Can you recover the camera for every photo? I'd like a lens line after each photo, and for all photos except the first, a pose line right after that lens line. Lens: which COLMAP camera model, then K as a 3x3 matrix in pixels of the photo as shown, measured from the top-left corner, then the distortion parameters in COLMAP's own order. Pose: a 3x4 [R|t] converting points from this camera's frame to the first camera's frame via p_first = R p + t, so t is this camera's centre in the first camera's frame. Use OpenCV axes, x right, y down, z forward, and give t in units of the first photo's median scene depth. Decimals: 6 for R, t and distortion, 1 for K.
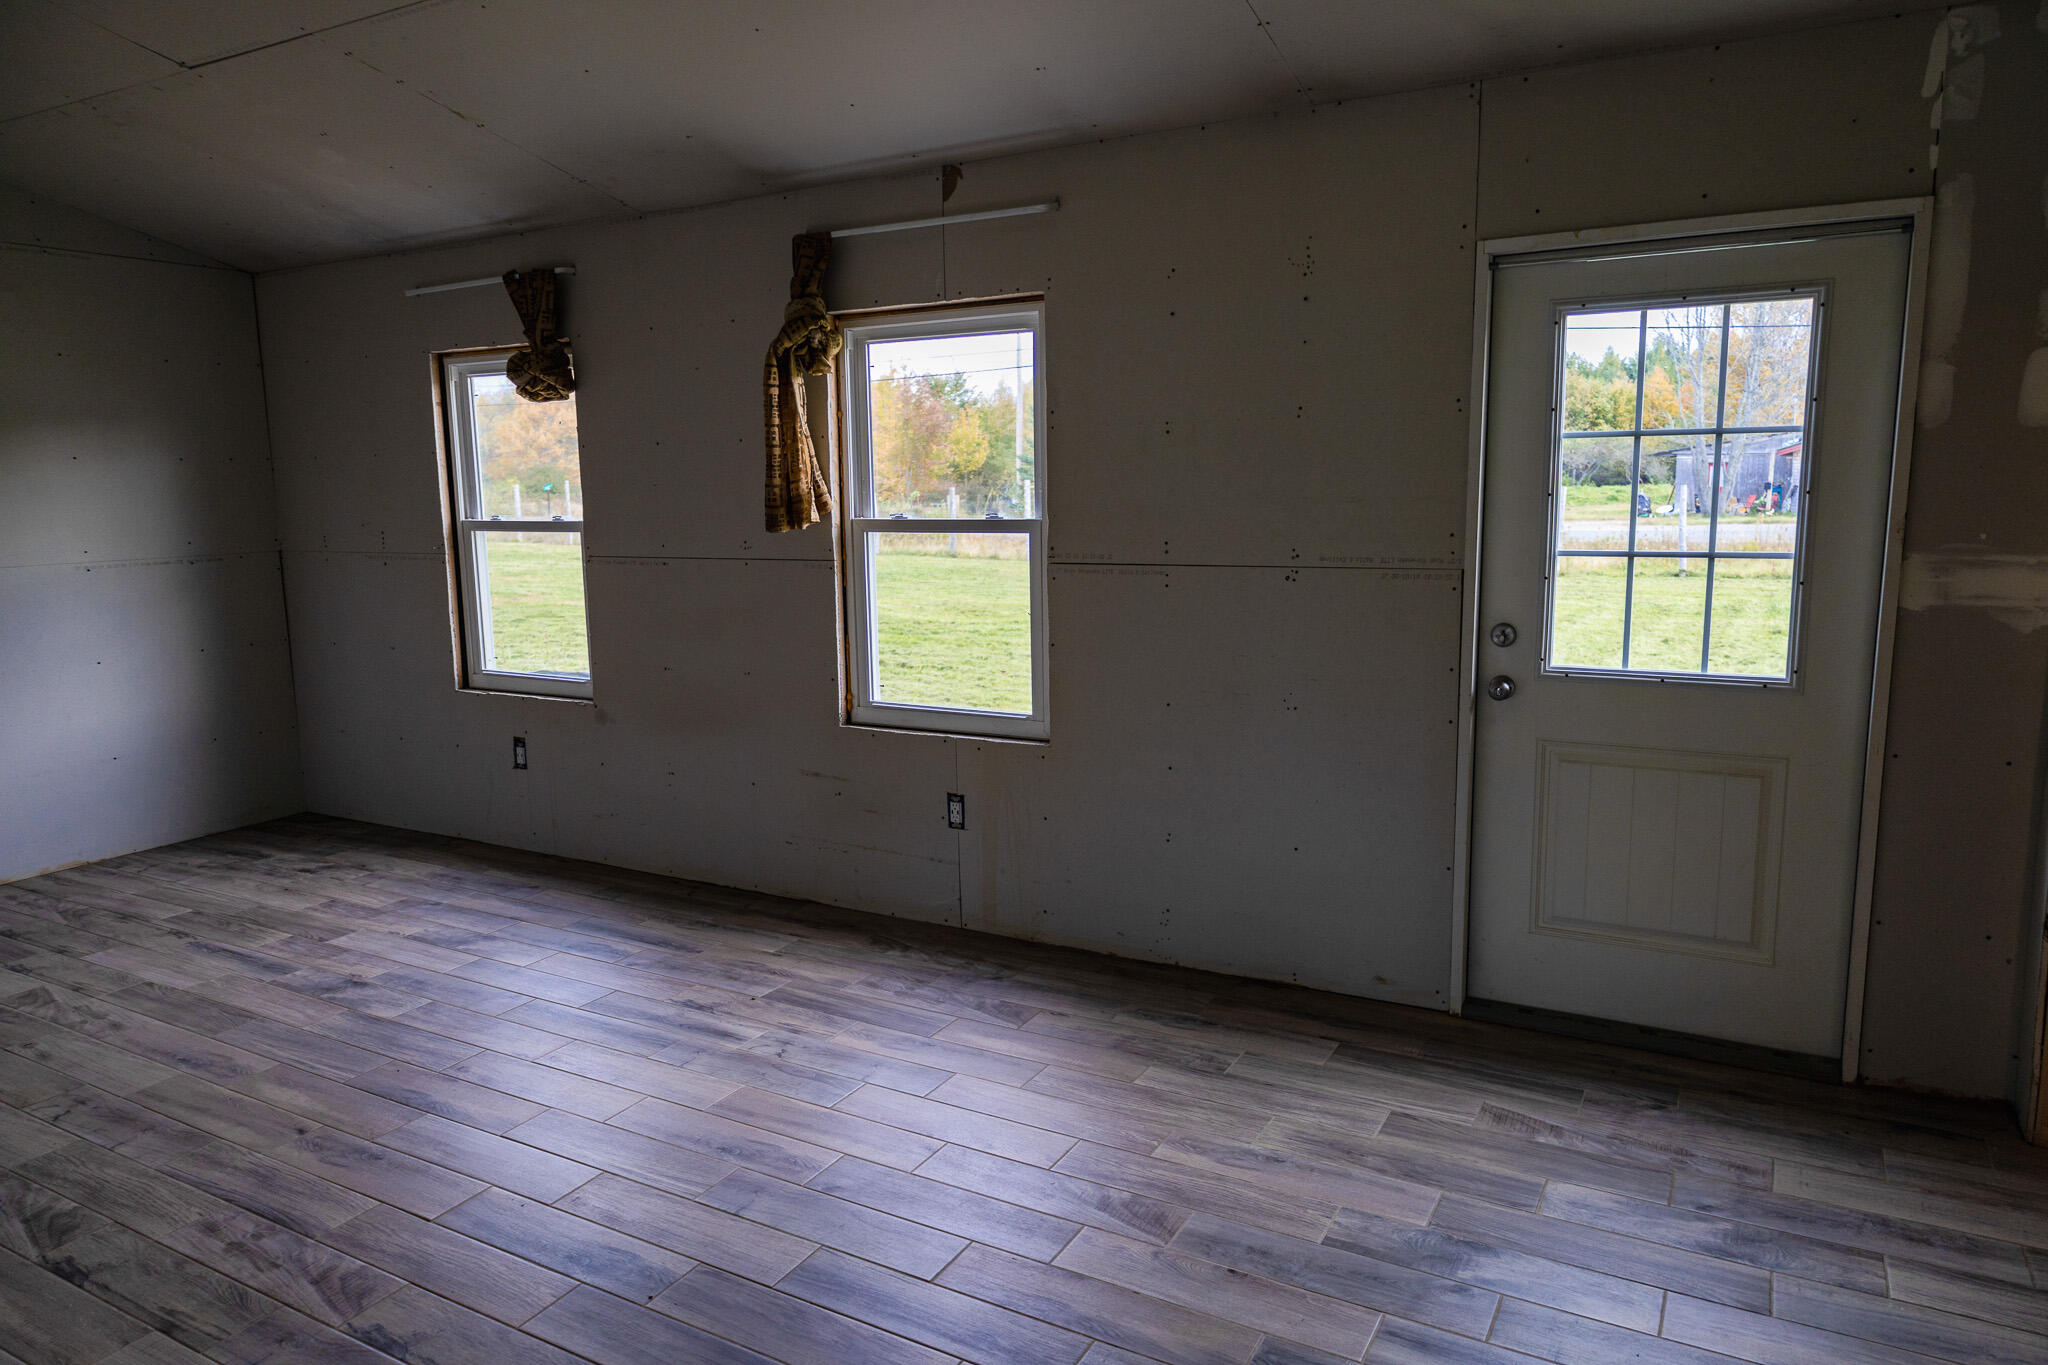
lens RADIAL K [[1310.3, 0, 1013.2], [0, 1310.3, 679.3], [0, 0, 1]] dist [-0.003054, 0.007268]
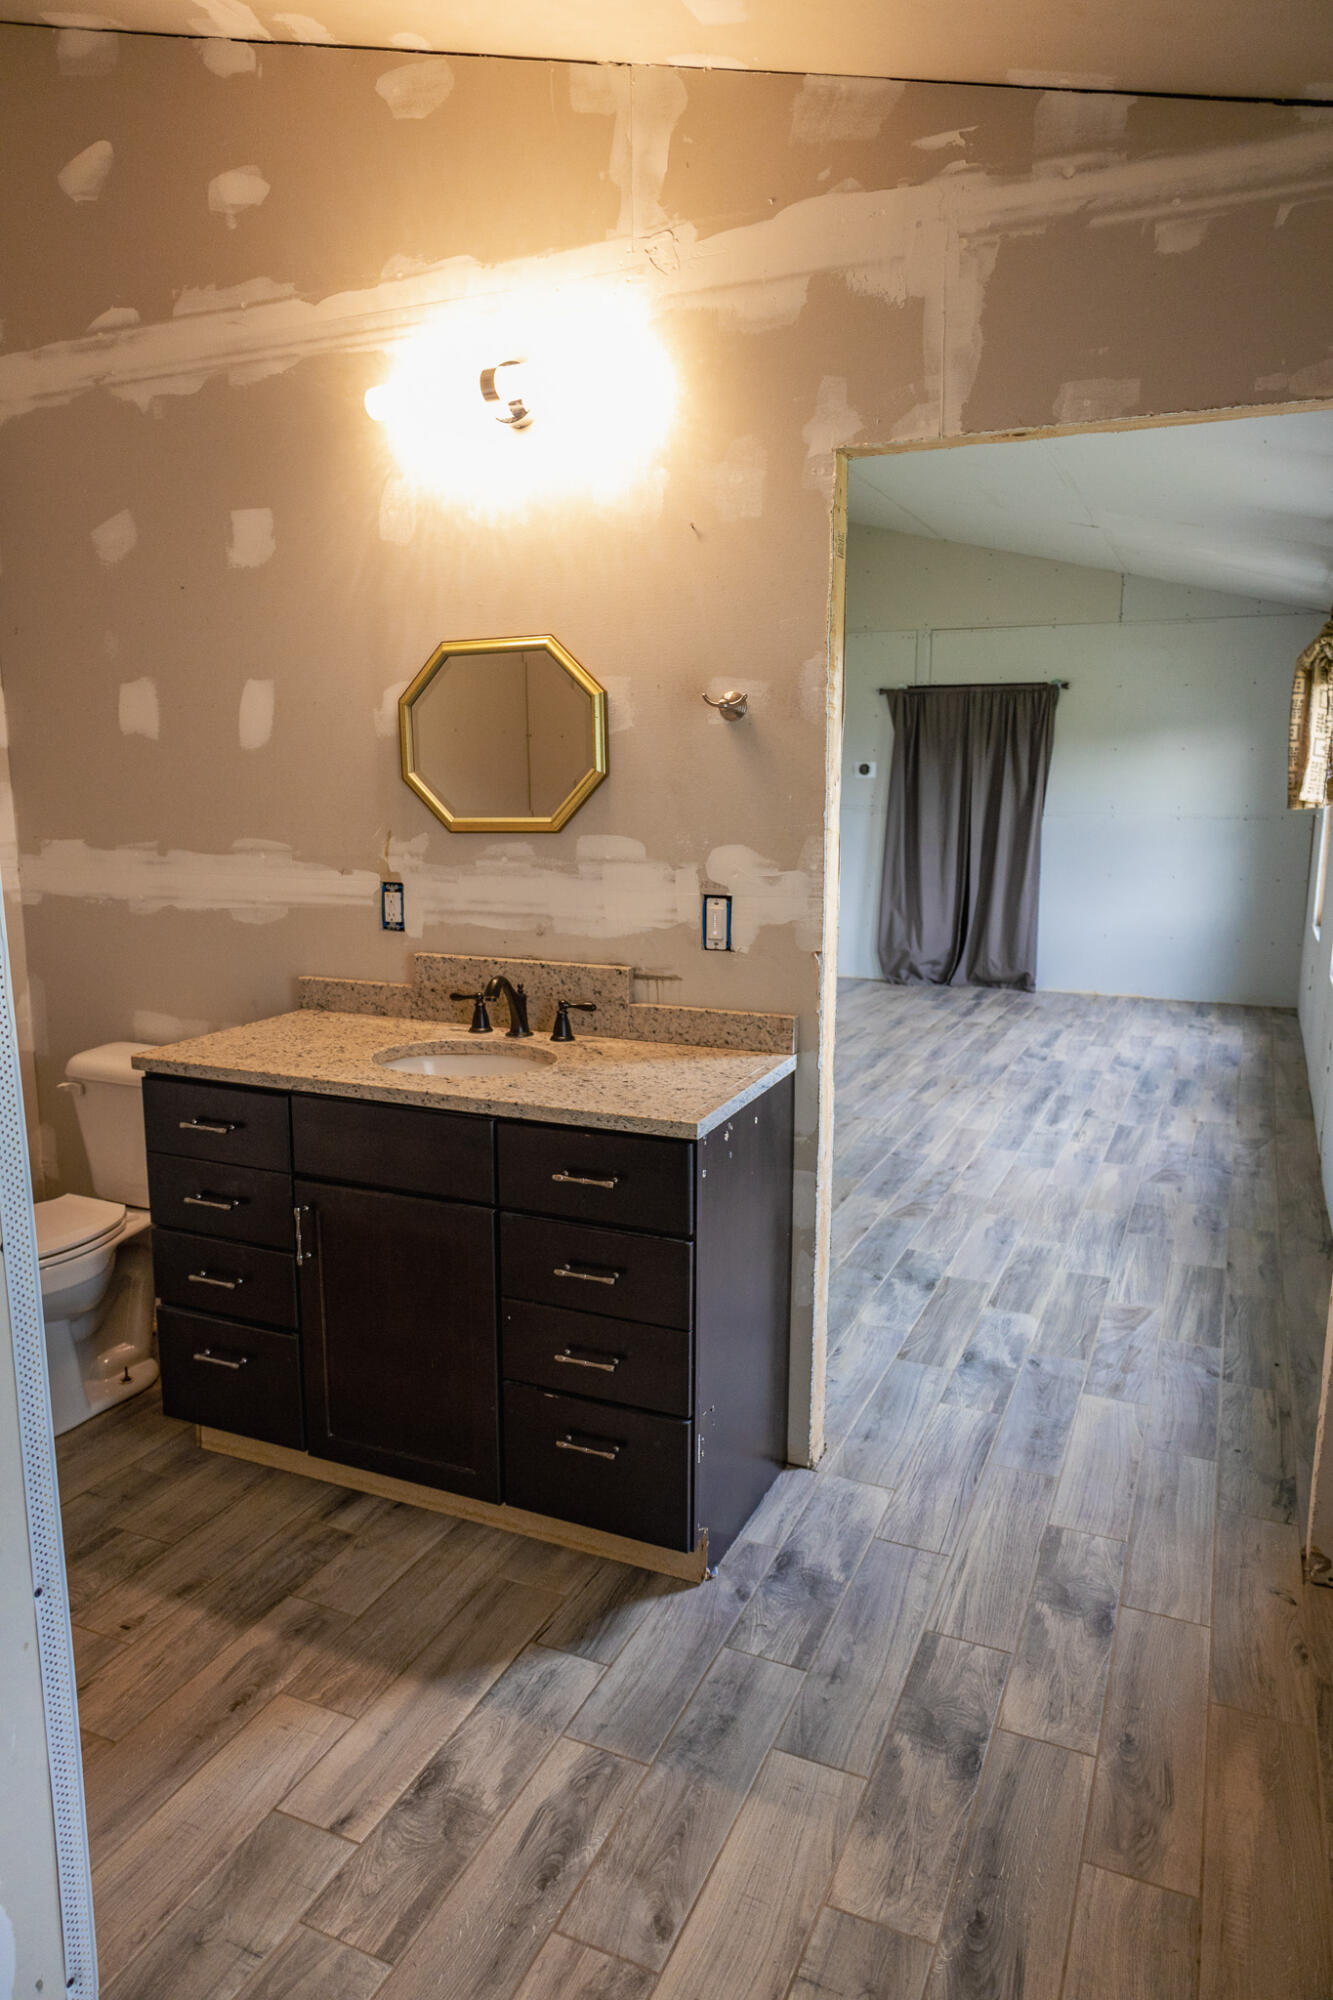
lens RADIAL K [[1279.6, 0, 703.5], [0, 1279.6, 999.4], [0, 0, 1]] dist [-0.003054, 0.007268]
pose [[0.116592, 0.190726, -0.974695, 1.013330], [-0.158397, 0.972397, 0.171329, -0.056712], [0.980468, 0.134414, 0.143584, 0.297316]]
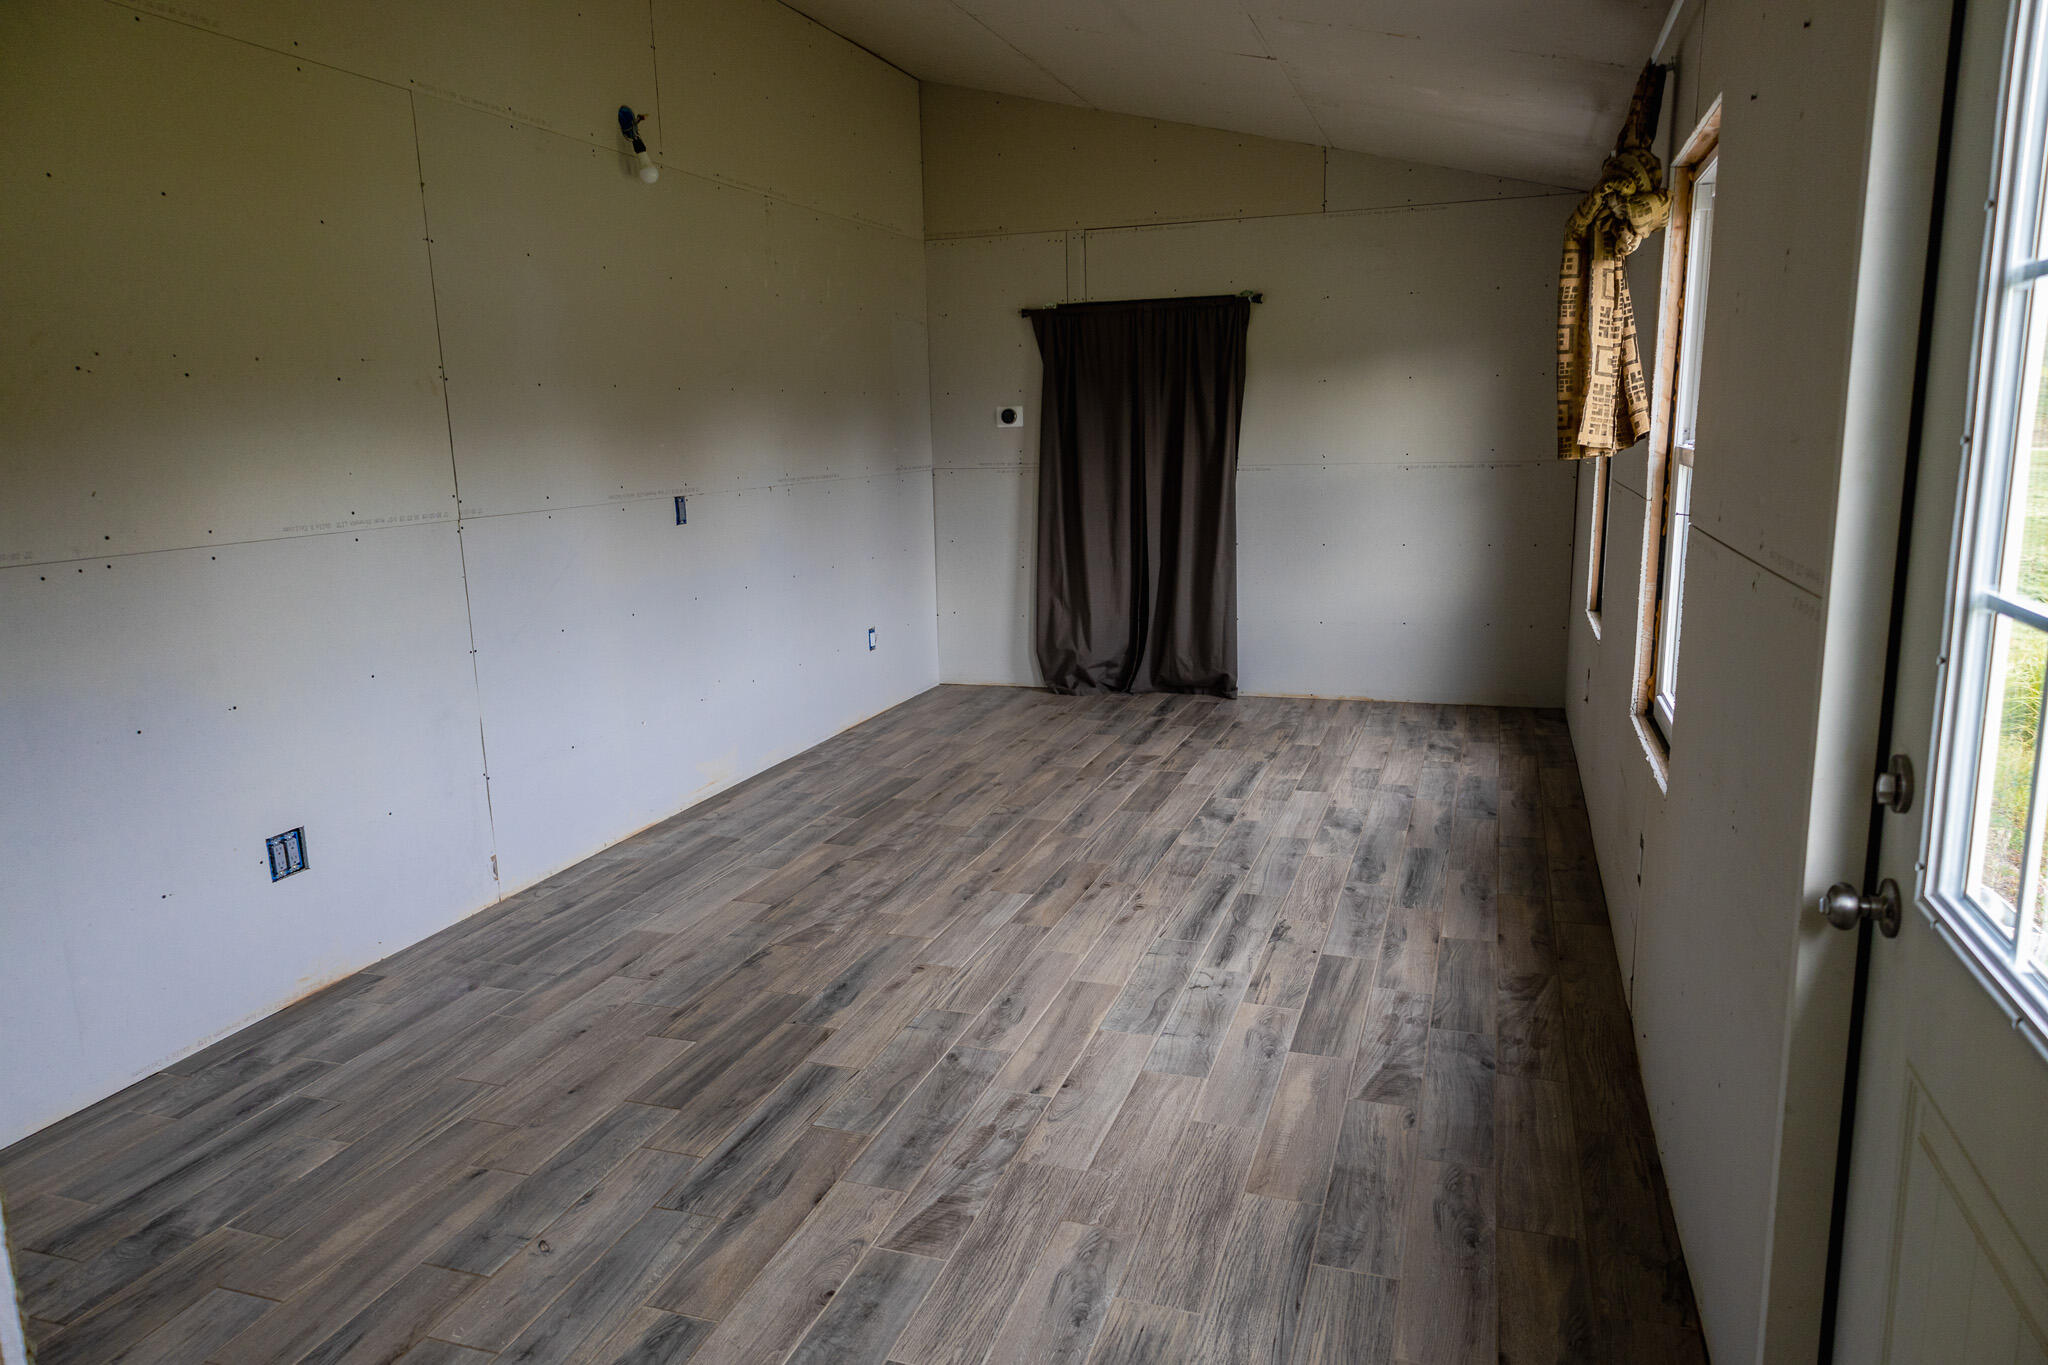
lens RADIAL K [[1310.3, 0, 1067.0], [0, 1310.3, 691.1], [0, 0, 1]] dist [-0.003054, 0.007268]
pose [[0.208303, 0.209157, -0.955439, 0.575046], [-0.129963, 0.974124, 0.184913, -0.084232], [0.969391, 0.085654, 0.230095, 0.536863]]
